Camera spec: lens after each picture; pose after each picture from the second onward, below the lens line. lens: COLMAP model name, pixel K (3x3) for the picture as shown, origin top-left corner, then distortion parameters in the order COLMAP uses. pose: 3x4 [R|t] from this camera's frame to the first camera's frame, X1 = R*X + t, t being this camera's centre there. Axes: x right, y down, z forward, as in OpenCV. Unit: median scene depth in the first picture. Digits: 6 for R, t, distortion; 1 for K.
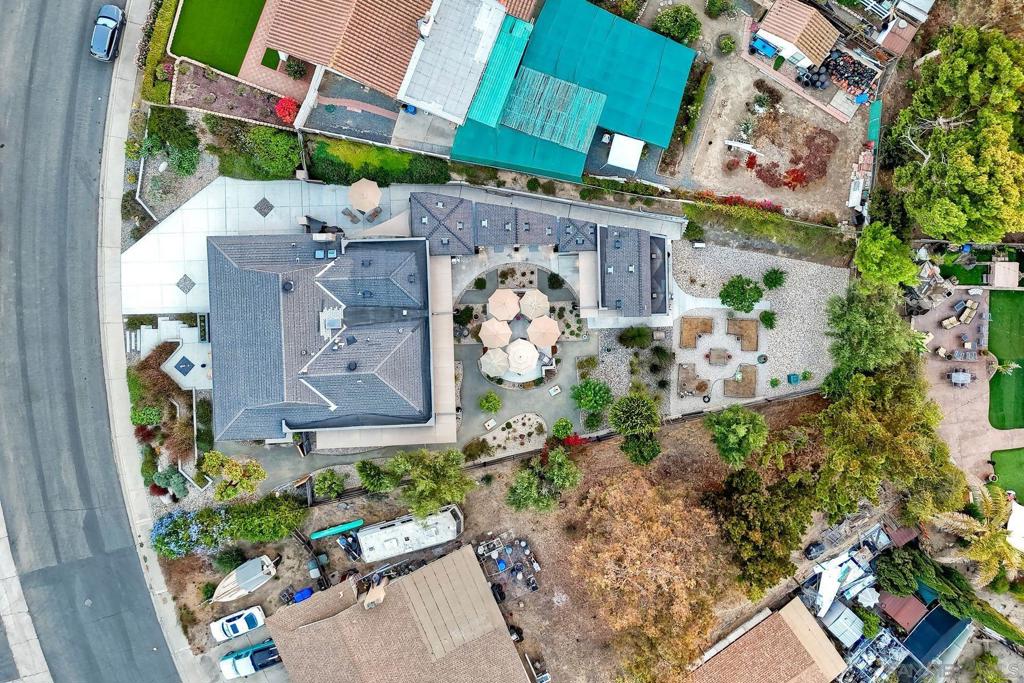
lens RADIAL K [[754.5, 0, 514.6], [0, 754.5, 303.0], [0, 0, 1]] dist [0.068693, -0.057392]
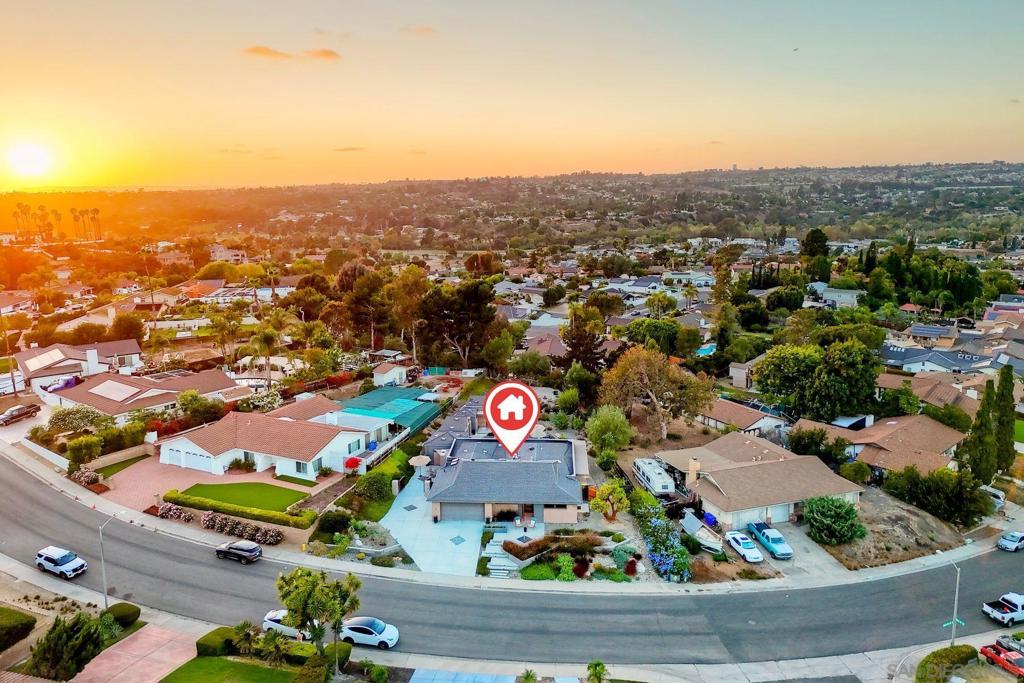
lens RADIAL K [[754.5, 0, 514.6], [0, 754.5, 303.0], [0, 0, 1]] dist [0.068693, -0.057392]
pose [[0.090359, -0.193051, 0.977019, -1.527216], [0.995439, -0.012639, -0.094560, 0.184653], [0.030604, 0.981107, 0.191029, 0.395680]]
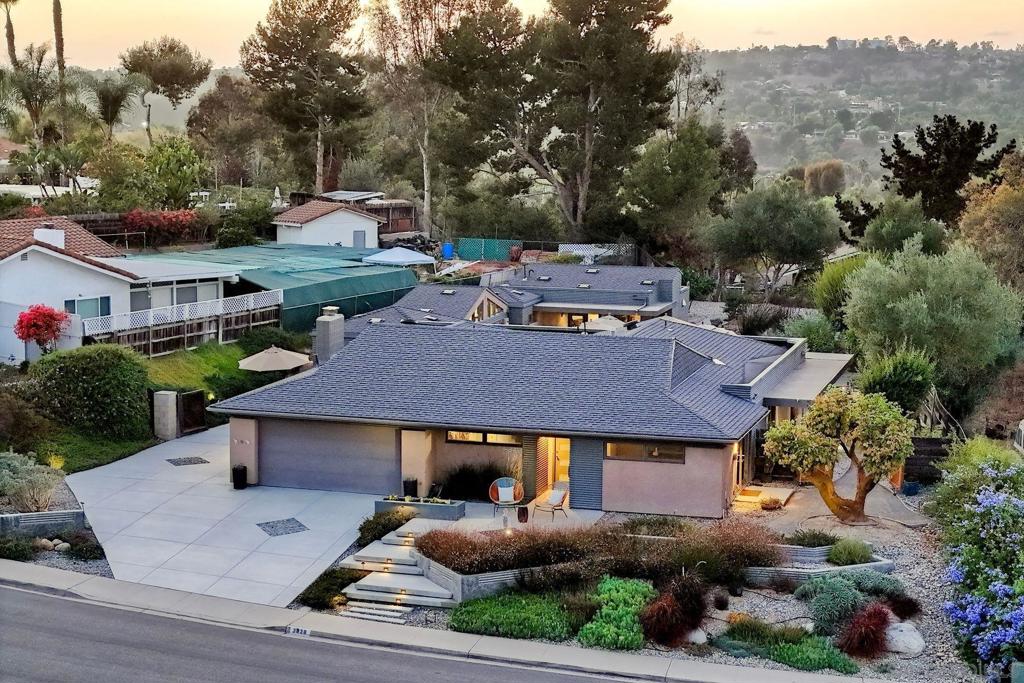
lens RADIAL K [[2067.7, 0, 512.1], [0, 2067.7, 280.2], [0, 0, 1]] dist [-0.168741, 0.627371]
pose [[0.310063, -0.126194, 0.942304, -1.260465], [0.950534, 0.021770, -0.309856, 0.360900], [0.018588, 0.991767, 0.126702, 0.766665]]
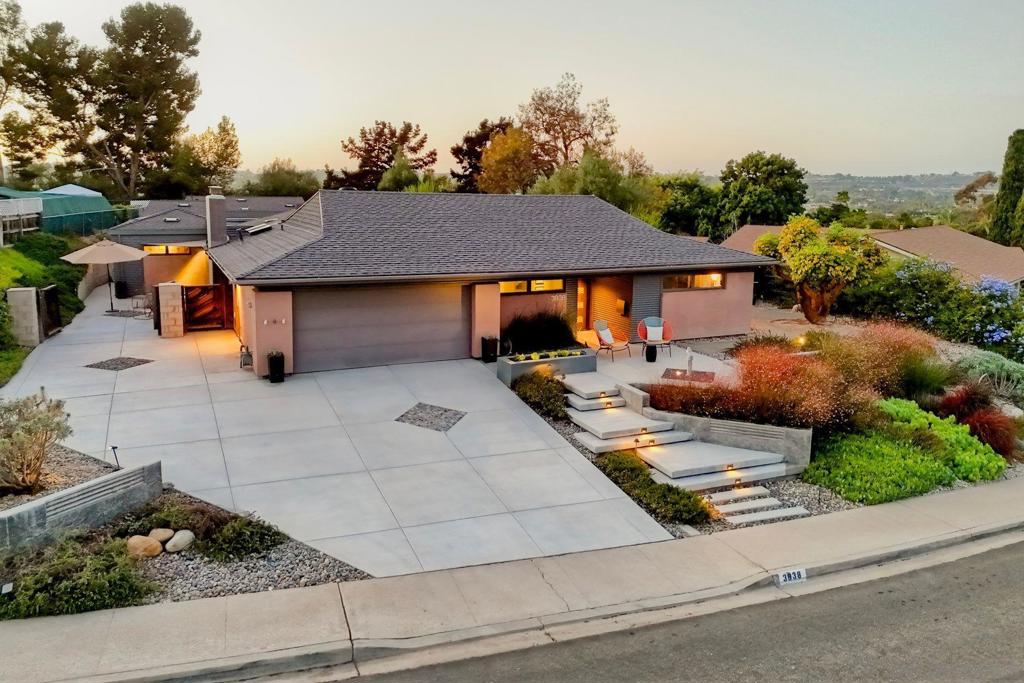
lens RADIAL K [[754.5, 0, 514.6], [0, 754.5, 303.0], [0, 0, 1]] dist [0.068693, -0.057392]
pose [[-0.398419, -0.171731, 0.900983, -0.666918], [0.917171, -0.066333, 0.392934, -0.097334], [-0.007714, 0.982908, 0.183935, 0.907164]]
